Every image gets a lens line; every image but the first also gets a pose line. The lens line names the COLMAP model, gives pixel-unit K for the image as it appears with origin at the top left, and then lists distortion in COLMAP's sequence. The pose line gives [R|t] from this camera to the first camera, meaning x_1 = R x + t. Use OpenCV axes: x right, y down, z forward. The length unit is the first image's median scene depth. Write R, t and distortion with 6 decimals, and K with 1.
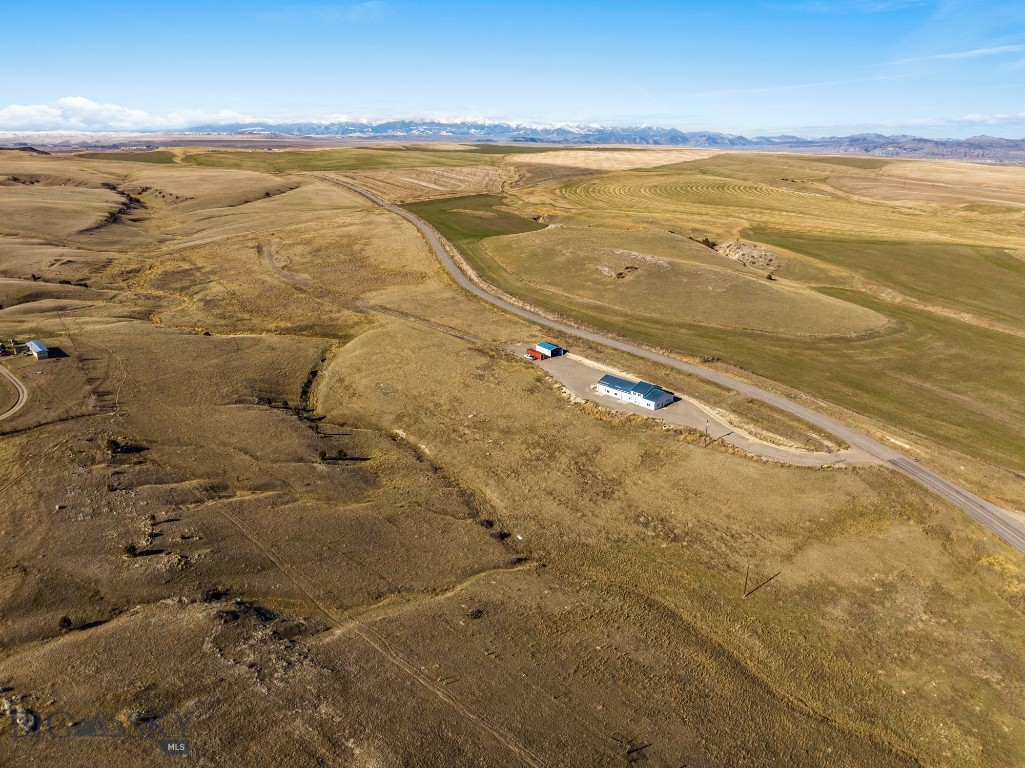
lens RADIAL K [[723.5, 0, 514.8], [0, 723.5, 378.2], [0, 0, 1]] dist [-0.060485, 0.029965]
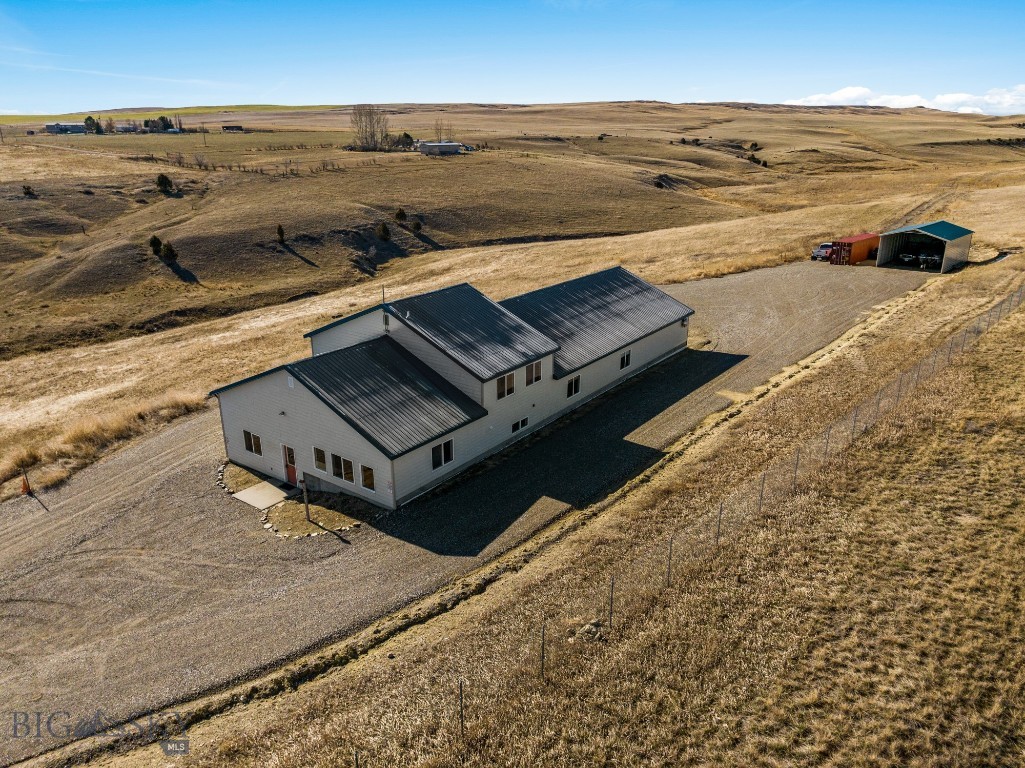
lens RADIAL K [[723.5, 0, 514.8], [0, 723.5, 378.2], [0, 0, 1]] dist [-0.060485, 0.029965]
pose [[0.210174, 0.305188, -0.928810, 0.239318], [-0.305505, 0.922956, 0.234134, -0.011085], [0.928705, 0.234547, 0.287218, 0.757945]]
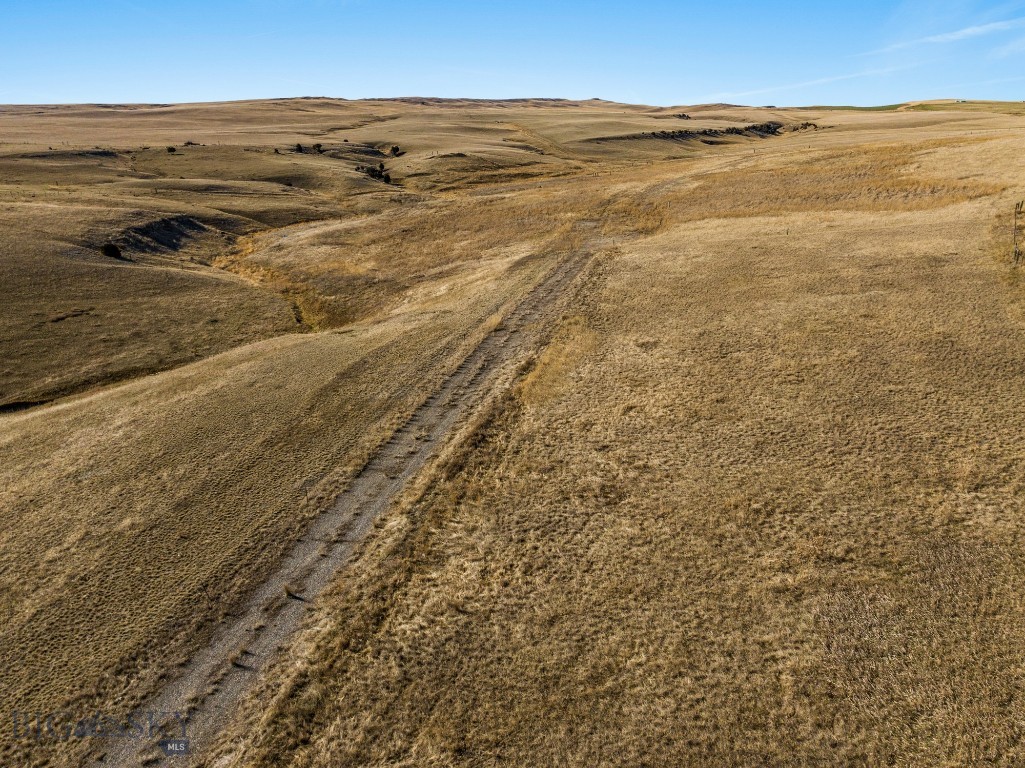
lens RADIAL K [[742.2, 0, 512.5], [0, 742.2, 384.0], [0, 0, 1]] dist [-0.036061, -0.001833]
pose [[0.559067, 0.252458, -0.789752, -0.003314], [-0.239919, 0.961025, 0.137370, -0.101646], [0.793652, 0.112678, 0.597847, 0.995183]]
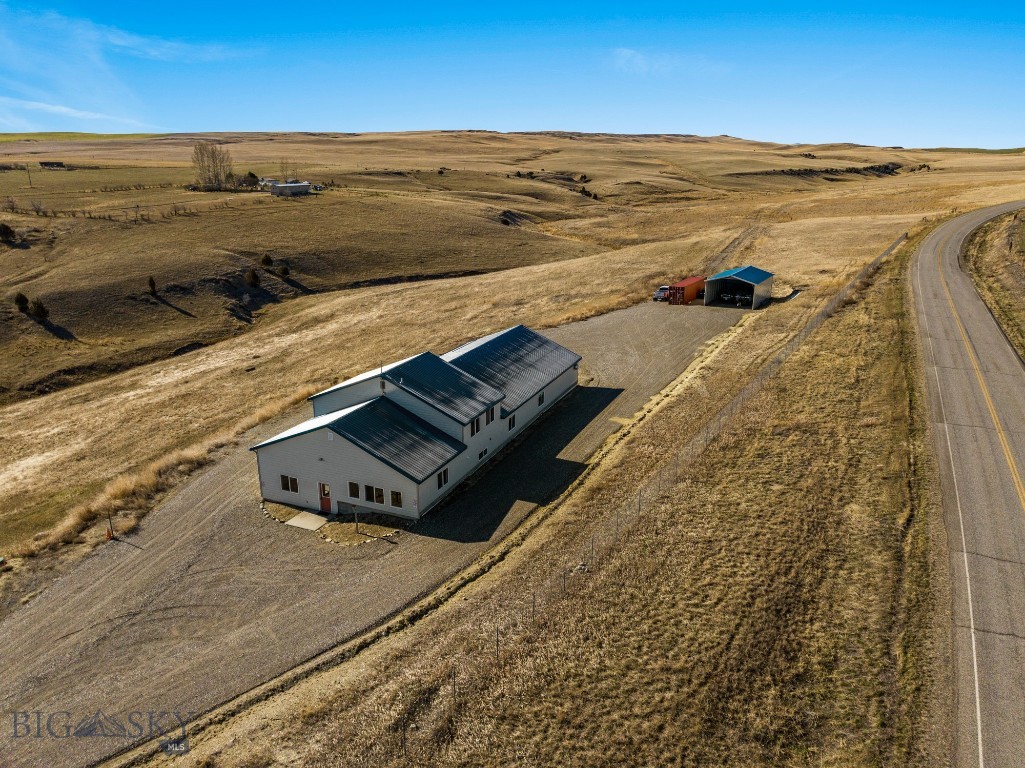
lens RADIAL K [[724.7, 0, 516.1], [0, 724.7, 384.9], [0, 0, 1]] dist [-0.040080, -0.001830]
pose [[0.422589, 0.261541, -0.867764, 0.268249], [-0.285219, 0.947188, 0.146581, -0.016672], [0.860273, 0.185559, 0.474867, 0.726443]]
